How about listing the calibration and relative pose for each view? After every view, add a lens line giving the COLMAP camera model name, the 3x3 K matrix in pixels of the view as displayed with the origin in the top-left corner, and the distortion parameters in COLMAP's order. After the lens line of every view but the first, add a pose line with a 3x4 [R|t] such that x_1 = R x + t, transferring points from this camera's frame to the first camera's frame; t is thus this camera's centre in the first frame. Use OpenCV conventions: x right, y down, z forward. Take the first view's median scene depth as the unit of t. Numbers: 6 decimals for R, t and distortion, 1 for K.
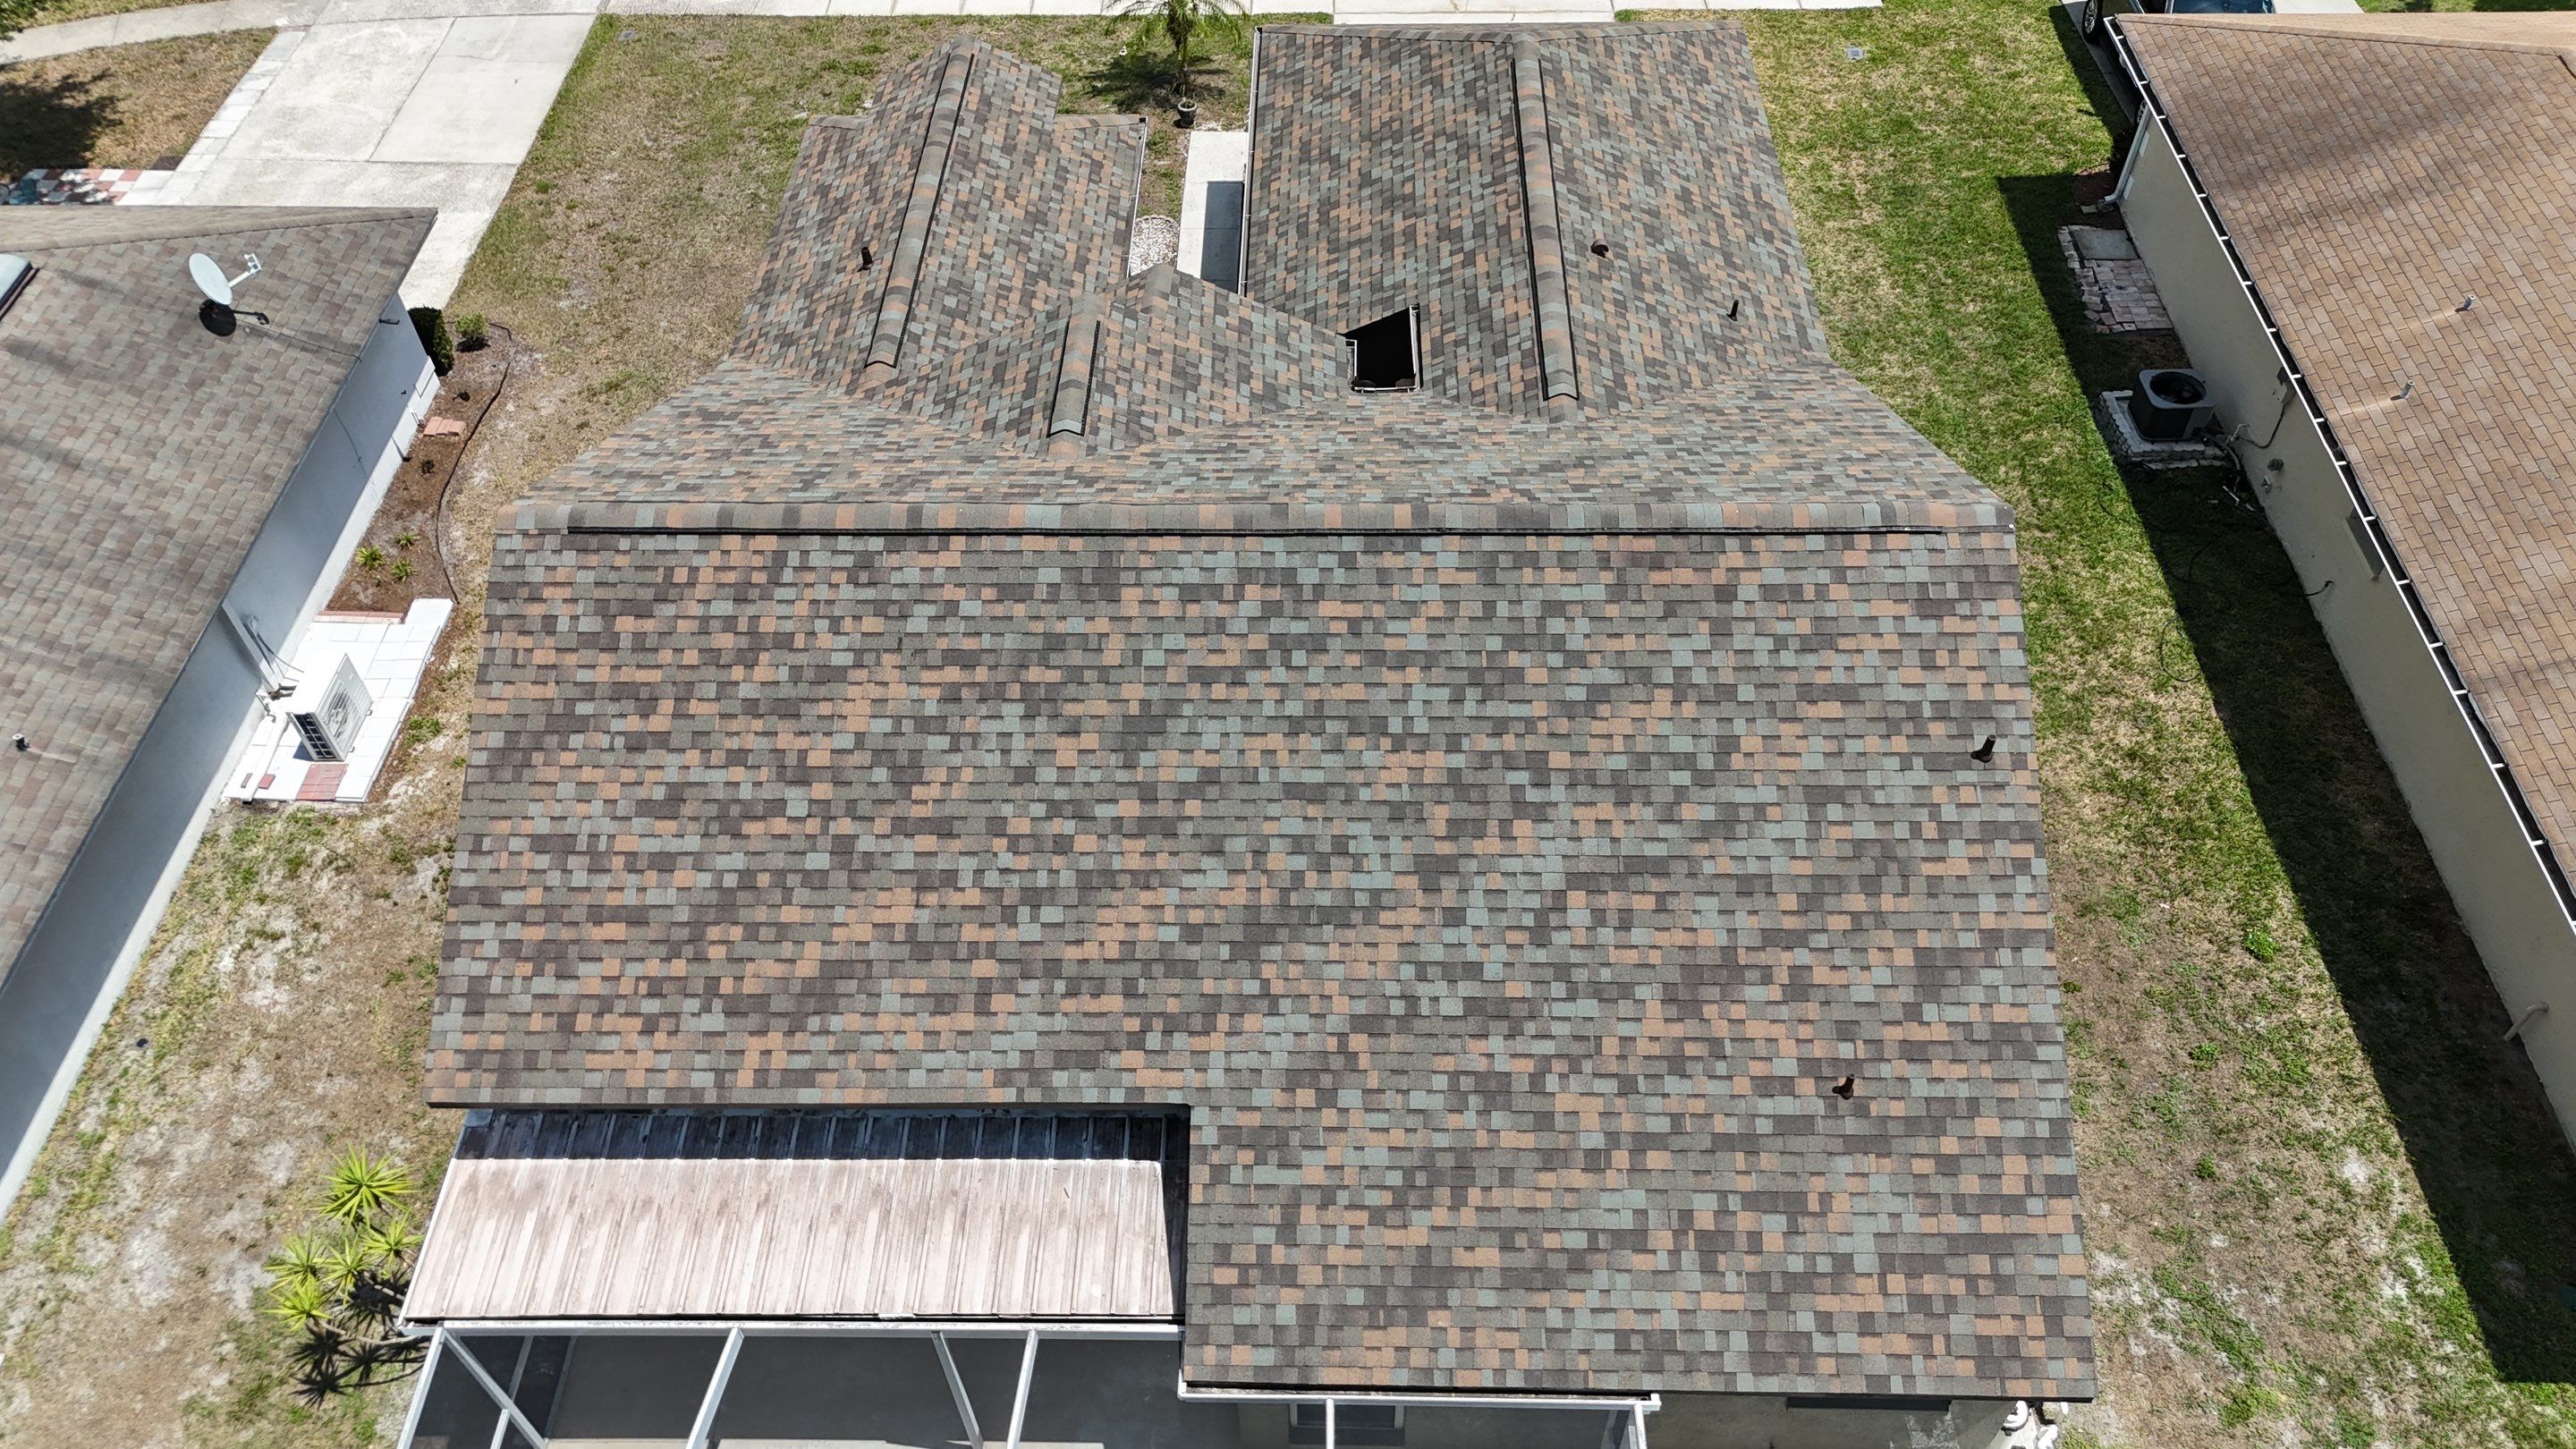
lens RADIAL K [[1892.0, 0, 1284.7], [0, 1892.0, 717.7], [0, 0, 1]] dist [0.107747, -0.132959]
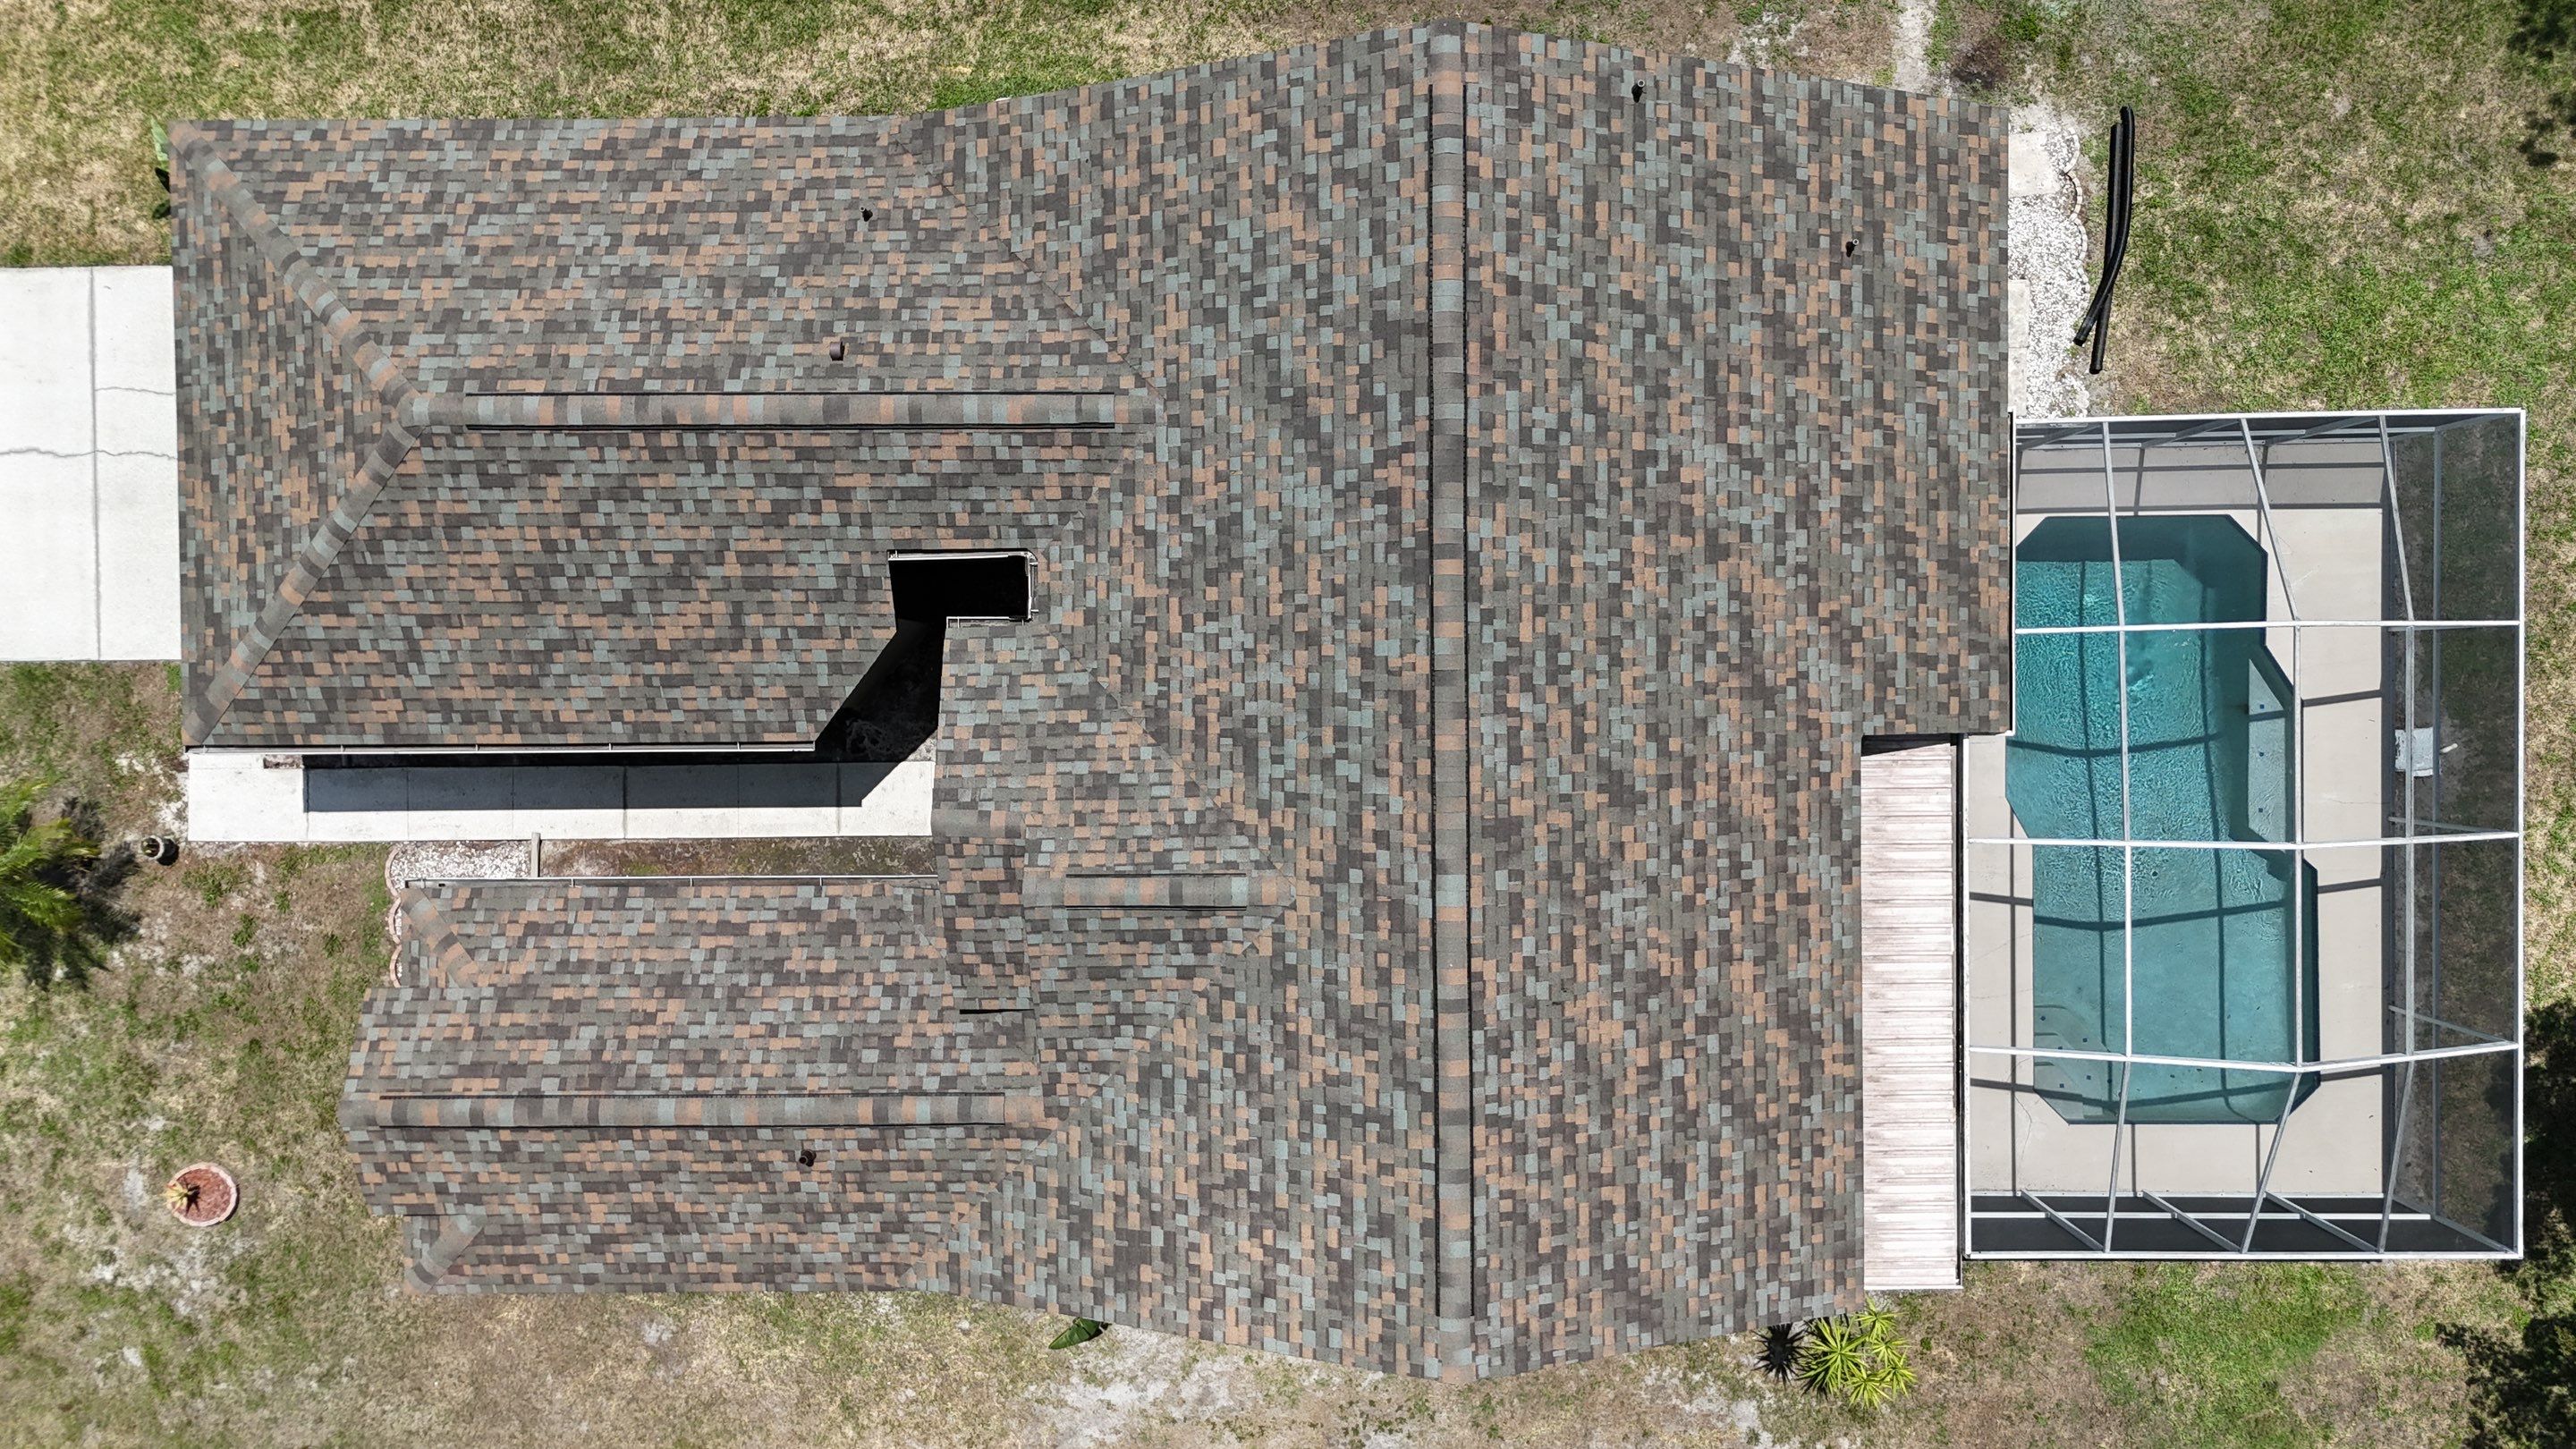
lens RADIAL K [[1892.0, 0, 1284.7], [0, 1892.0, 717.7], [0, 0, 1]] dist [0.107747, -0.132959]
pose [[-0.029038, -0.999576, 0.002287, -0.026501], [0.762126, -0.020659, 0.647099, -0.923304], [-0.646777, 0.020533, 0.762403, 0.223667]]
